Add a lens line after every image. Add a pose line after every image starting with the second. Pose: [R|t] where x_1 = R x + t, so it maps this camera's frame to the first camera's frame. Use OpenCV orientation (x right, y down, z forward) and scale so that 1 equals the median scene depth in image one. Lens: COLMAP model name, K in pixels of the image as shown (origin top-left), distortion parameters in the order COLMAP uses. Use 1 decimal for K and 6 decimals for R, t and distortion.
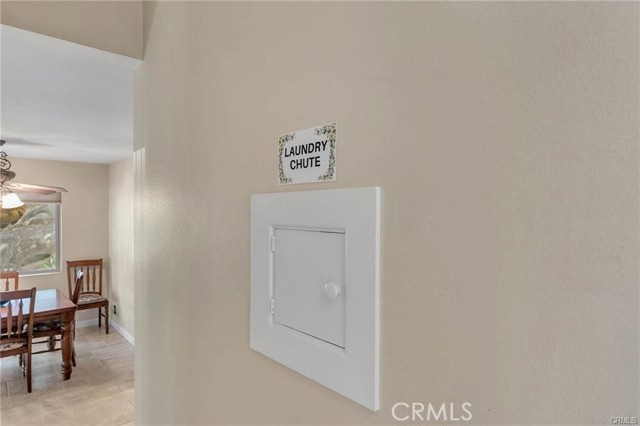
lens RADIAL K [[368.7, 0, 320.0], [0, 368.7, 213.0], [0, 0, 1]] dist [-0.000153, -0.000626]
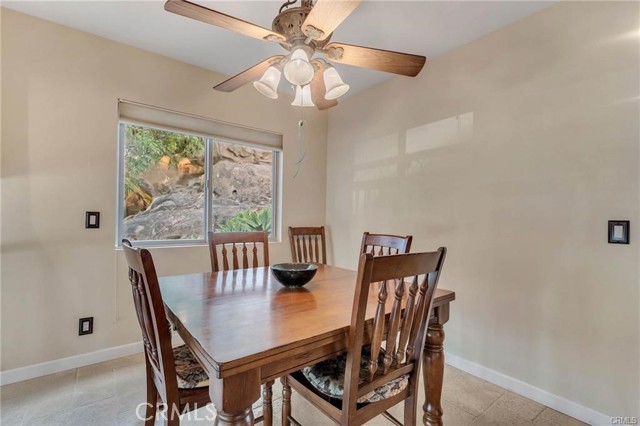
lens RADIAL K [[290.8, 0, 320.0], [0, 290.8, 213.0], [0, 0, 1]] dist [0.000338, 0.000087]
pose [[0.996222, 0.017288, -0.085104, -0.570532], [-0.018690, 0.999702, -0.015708, 0.109721], [0.084807, 0.017239, 0.996248, 0.418548]]
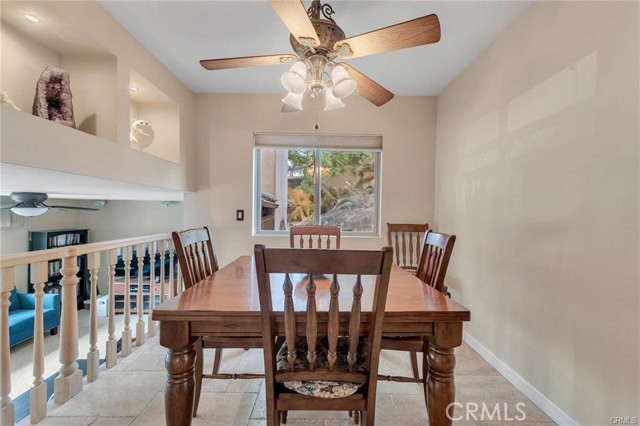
lens RADIAL K [[261.6, 0, 320.0], [0, 261.6, 213.0], [0, 0, 1]] dist [-0.000087, 0.000095]
pose [[0.743928, 0.015323, -0.668084, -0.422610], [-0.018298, 0.999829, 0.002556, 0.109691], [0.668010, 0.010323, 0.744081, 0.493873]]
